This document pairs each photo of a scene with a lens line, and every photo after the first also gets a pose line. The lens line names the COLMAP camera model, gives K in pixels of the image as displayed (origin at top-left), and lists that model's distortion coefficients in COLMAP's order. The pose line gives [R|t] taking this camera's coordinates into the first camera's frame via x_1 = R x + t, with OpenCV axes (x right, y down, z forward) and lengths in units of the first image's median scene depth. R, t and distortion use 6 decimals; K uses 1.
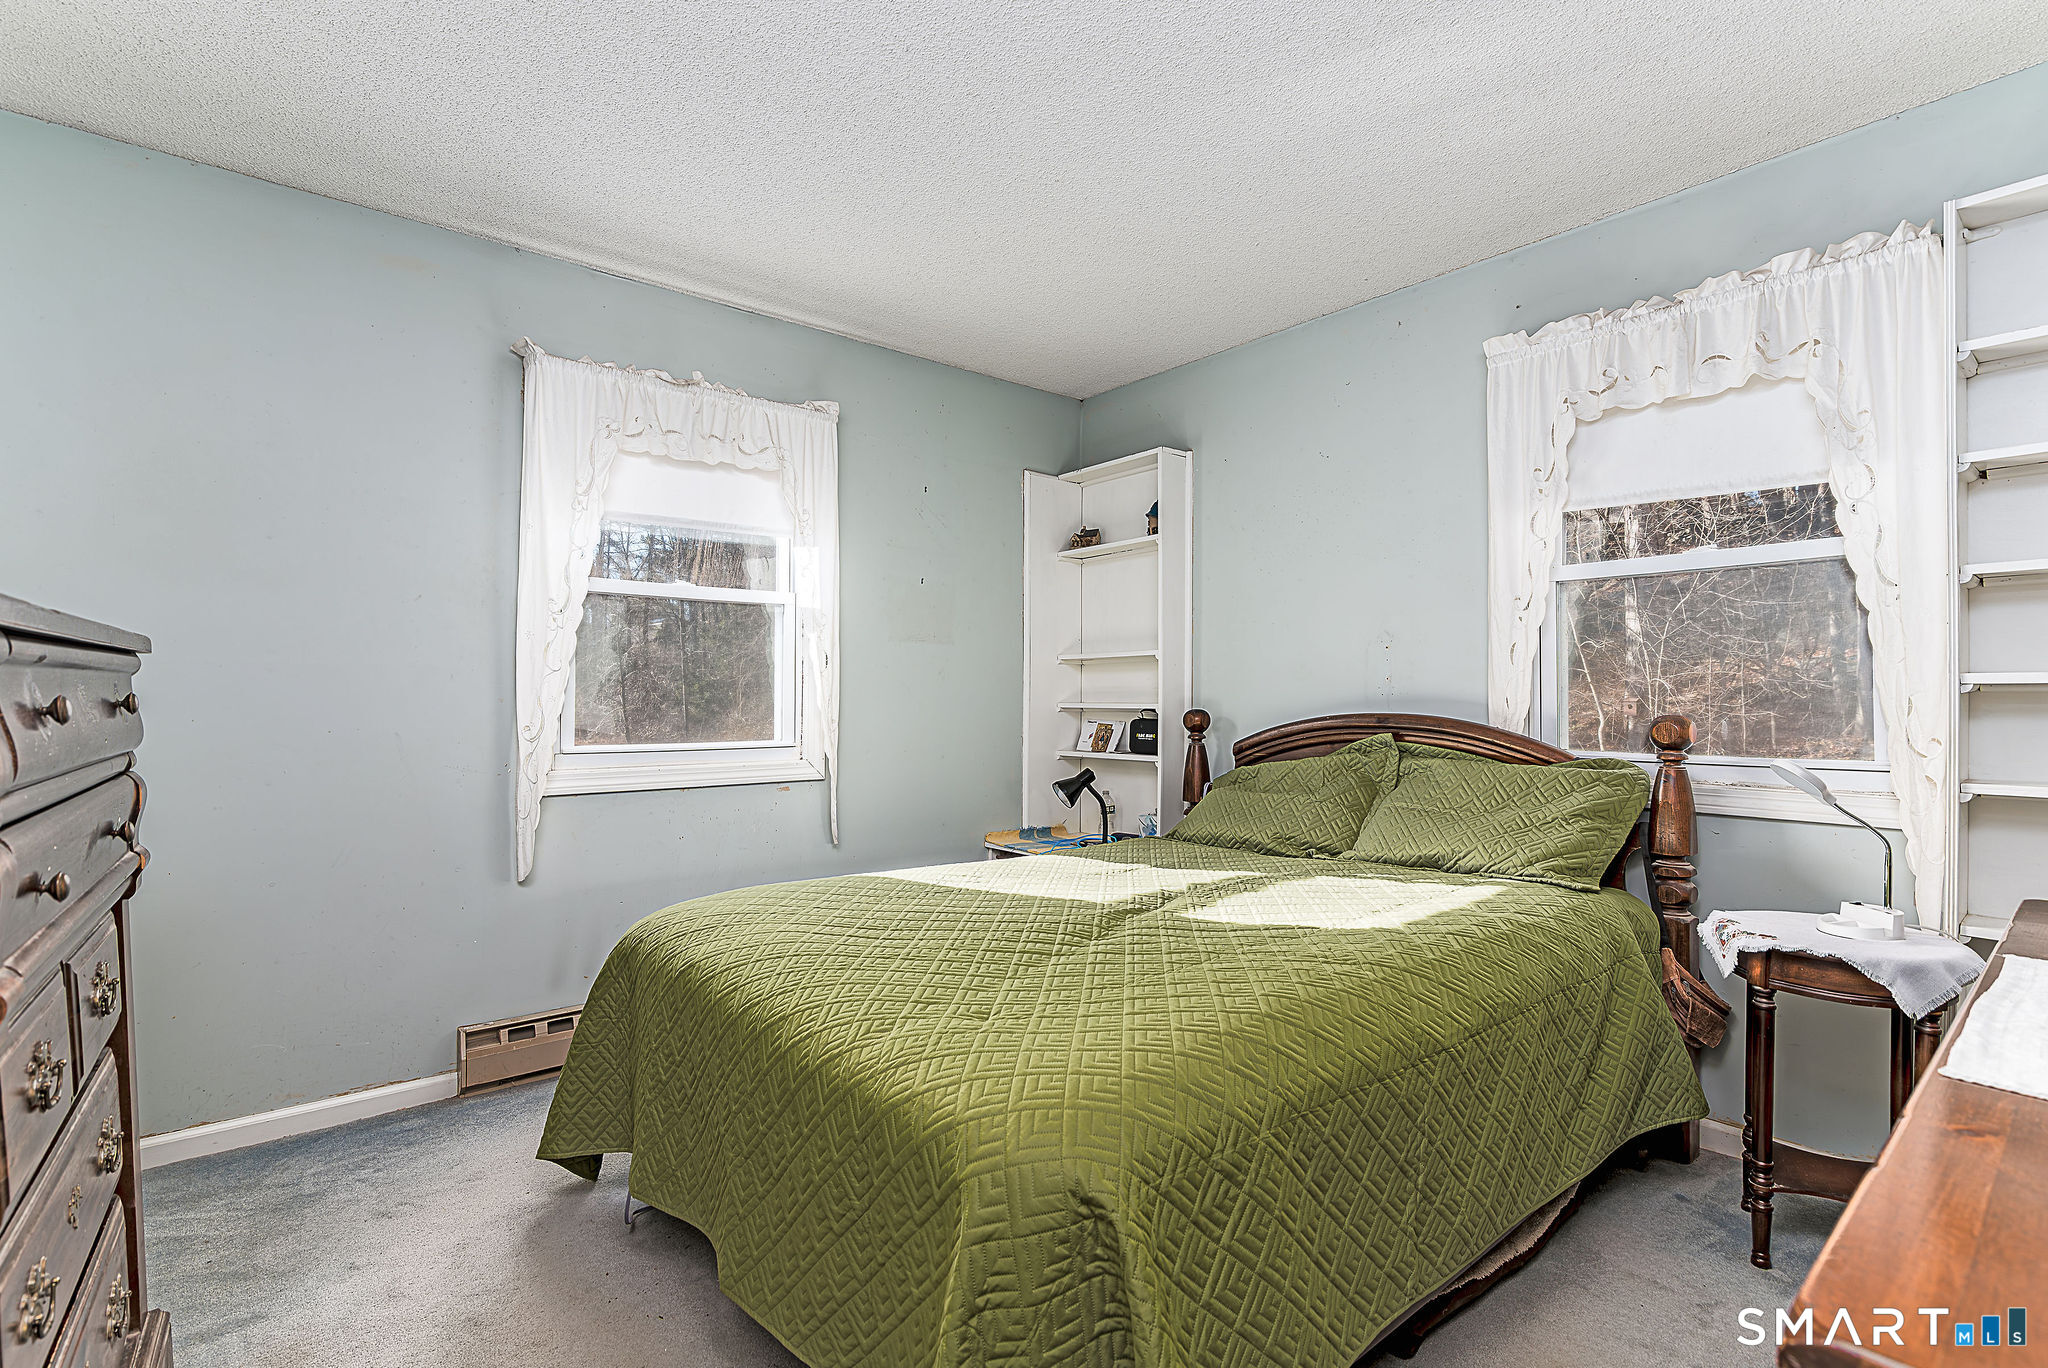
lens RADIAL K [[939.6, 0, 1035.9], [0, 939.6, 691.1], [0, 0, 1]] dist [-0.001738, -0.000724]
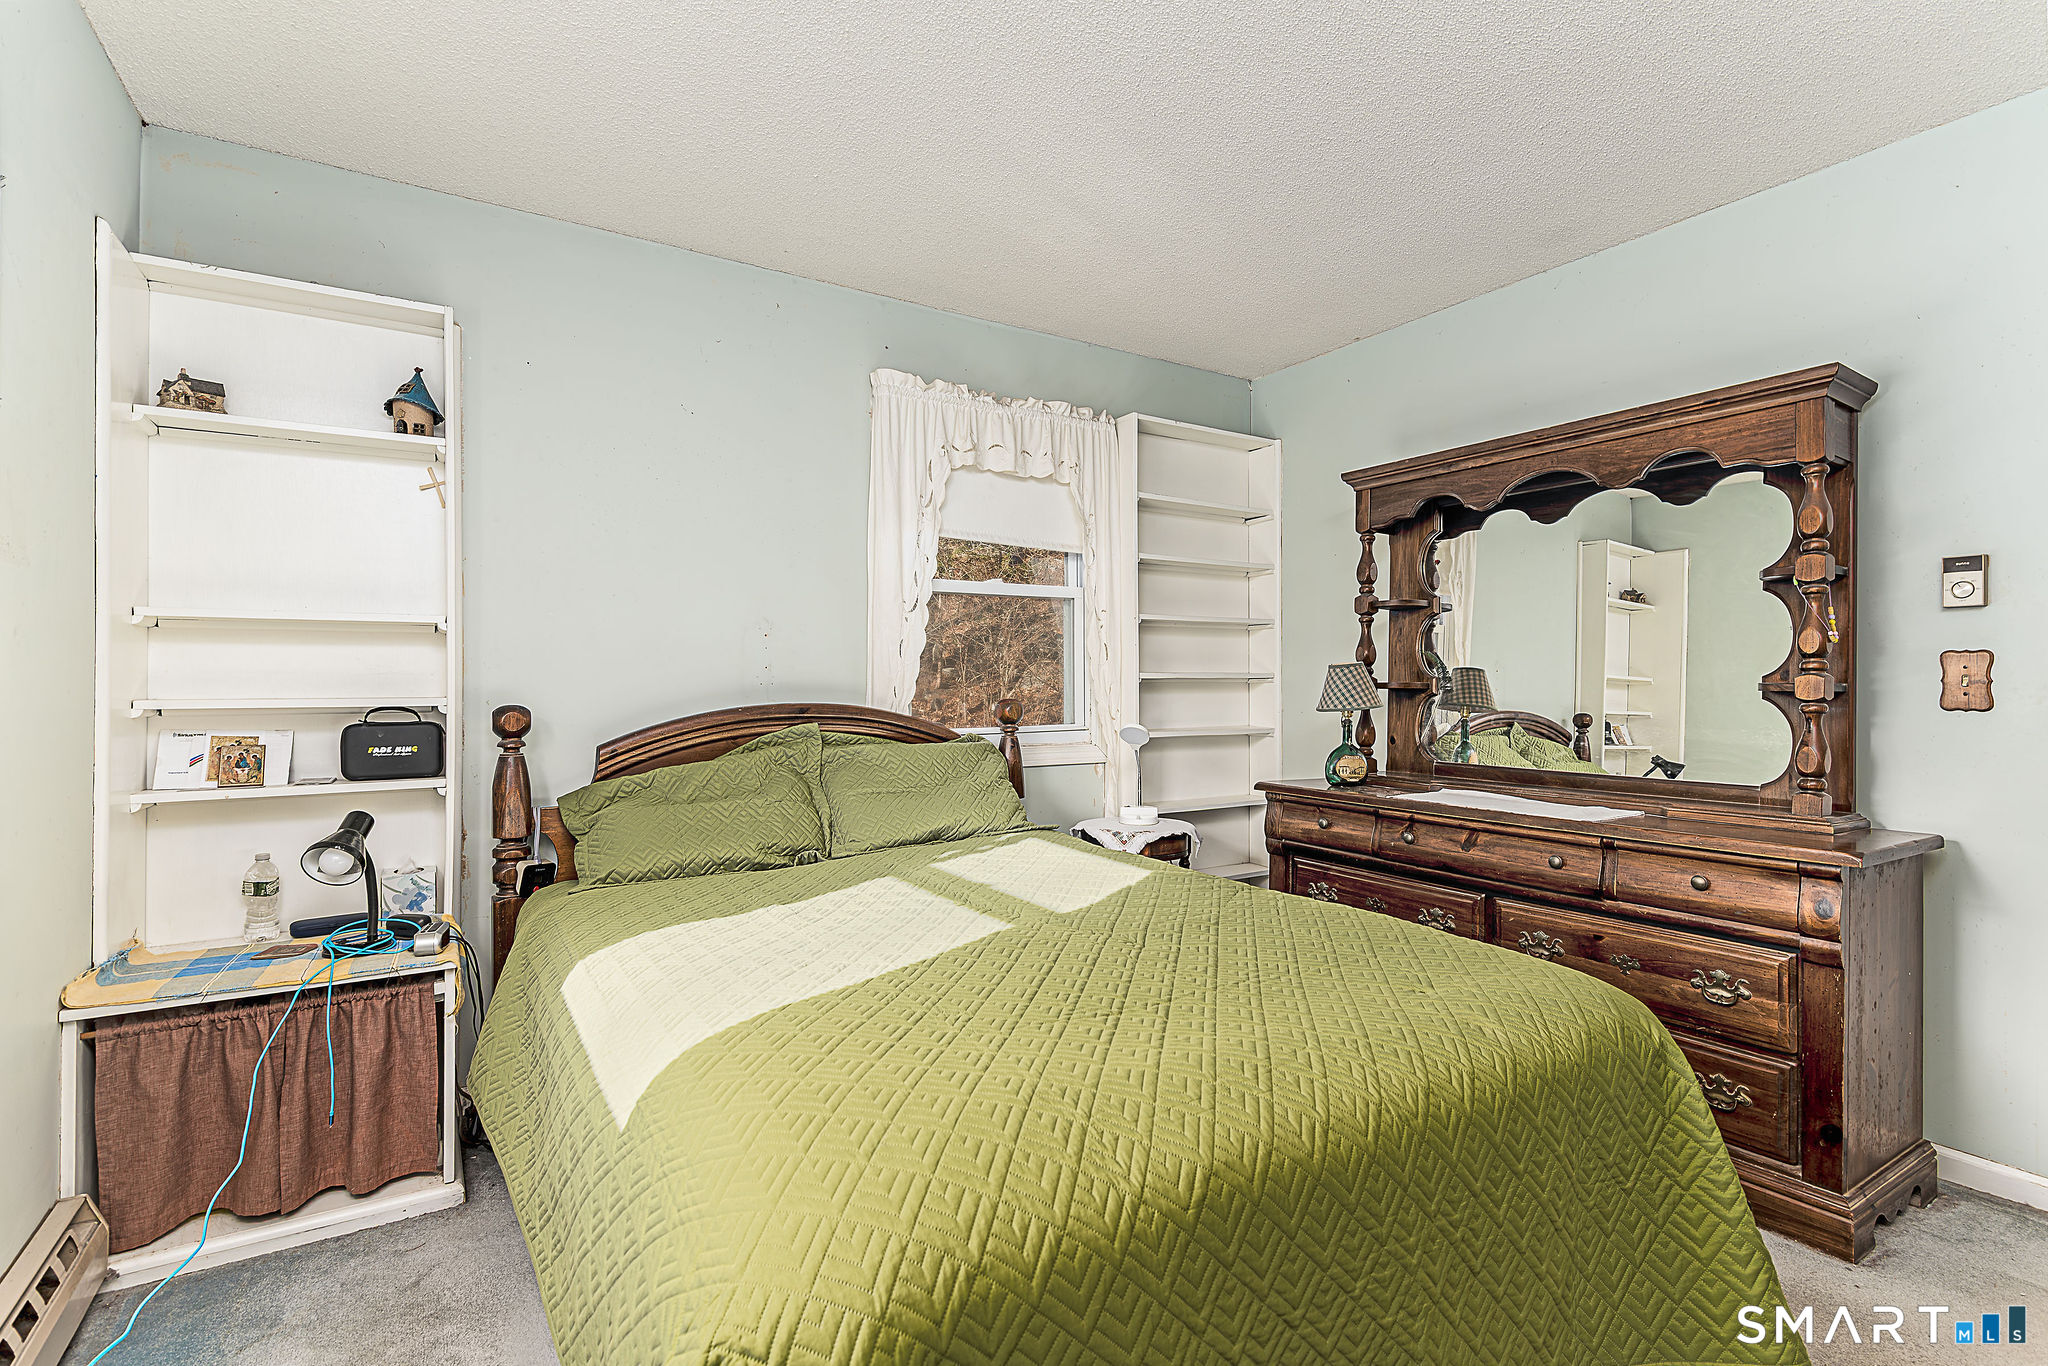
lens RADIAL K [[939.6, 0, 1035.9], [0, 939.6, 690.1], [0, 0, 1]] dist [-0.001738, -0.000724]
pose [[0.137098, -0.006396, 0.990537, -0.570511], [-0.003103, 0.999971, 0.006886, 0.002050], [-0.990553, -0.004017, 0.137075, 0.621681]]
